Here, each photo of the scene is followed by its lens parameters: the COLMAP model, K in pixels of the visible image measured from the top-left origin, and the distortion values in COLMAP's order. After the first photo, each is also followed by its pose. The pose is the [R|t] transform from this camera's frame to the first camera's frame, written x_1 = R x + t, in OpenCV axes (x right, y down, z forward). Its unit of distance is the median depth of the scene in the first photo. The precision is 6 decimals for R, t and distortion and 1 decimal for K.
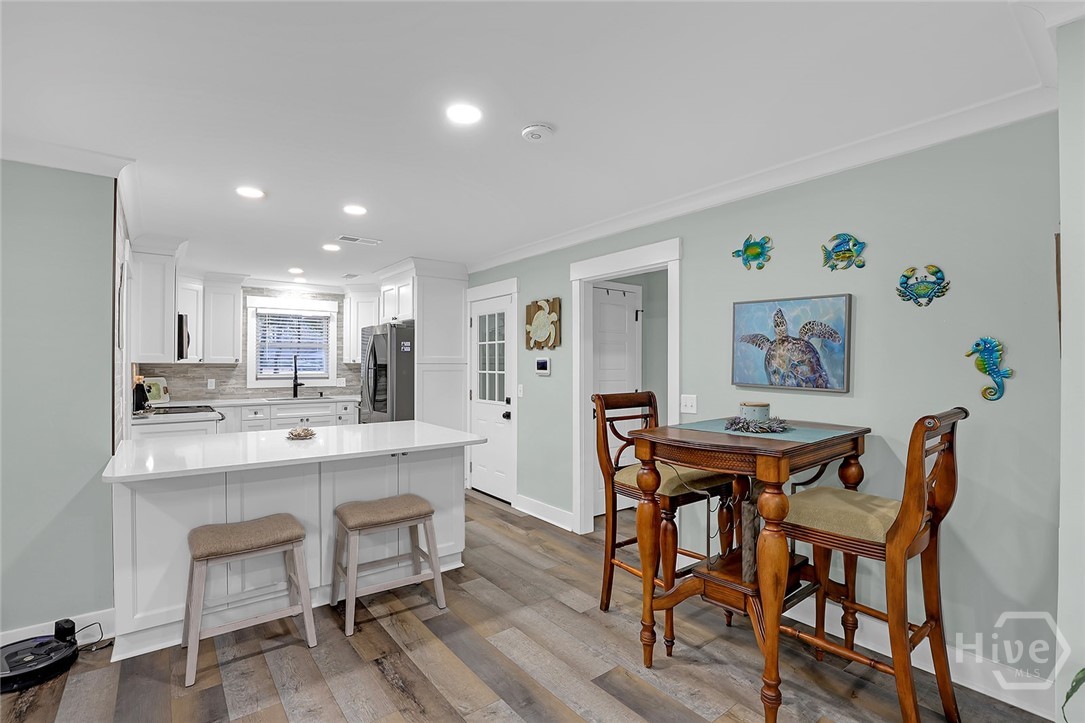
lens RADIAL K [[491.5, 0, 545.1], [0, 491.5, 363.5], [0, 0, 1]] dist [-0.055019, 0.011171]
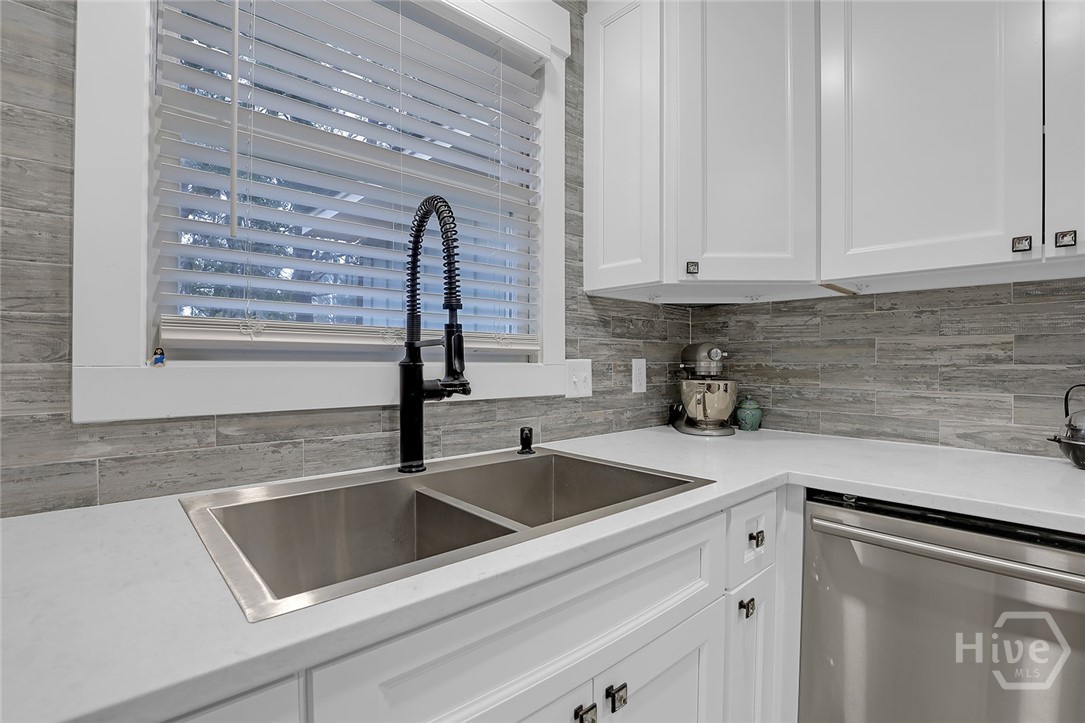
lens RADIAL K [[507.6, 0, 551.3], [0, 507.6, 368.6], [0, 0, 1]] dist [-0.029163, 0.000380]
pose [[0.997754, -0.000489, 0.066986, -0.618922], [-0.000469, 0.999898, 0.014287, 0.043144], [-0.066987, -0.014286, 0.997652, 1.063526]]
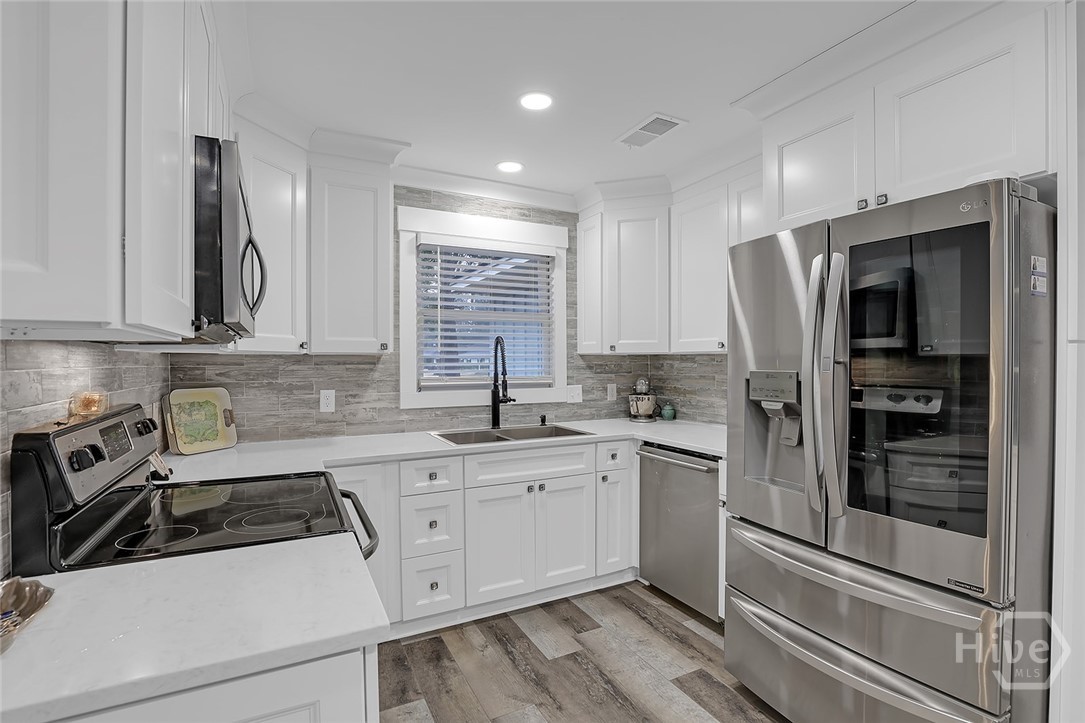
lens RADIAL K [[507.6, 0, 551.3], [0, 507.6, 368.6], [0, 0, 1]] dist [-0.029163, 0.000380]
pose [[0.982865, -0.004282, -0.184275, -0.481802], [0.006640, 0.999904, 0.012181, 0.009968], [0.184205, -0.013196, 0.982799, 0.687469]]
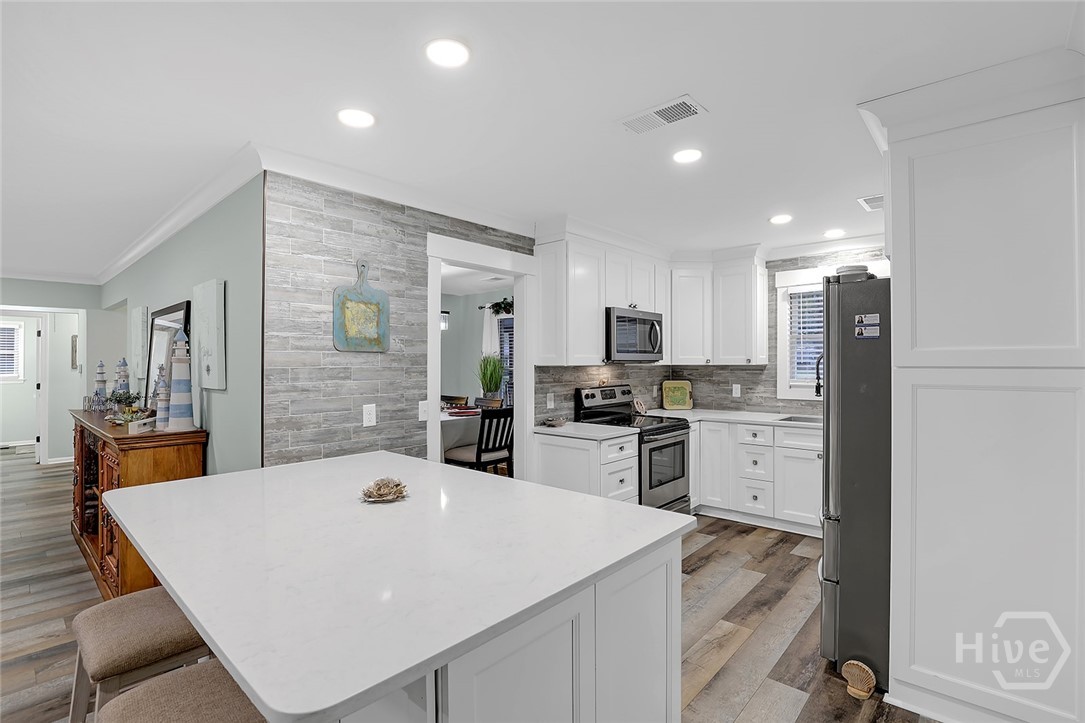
lens RADIAL K [[498.4, 0, 542.5], [0, 498.4, 361.5], [0, 0, 1]] dist [-0.036619, 0.000584]
pose [[0.159872, -0.005519, -0.987122, 0.080016], [0.003887, 0.999980, -0.004961, -0.003508], [0.987130, -0.003044, 0.159890, 0.653132]]
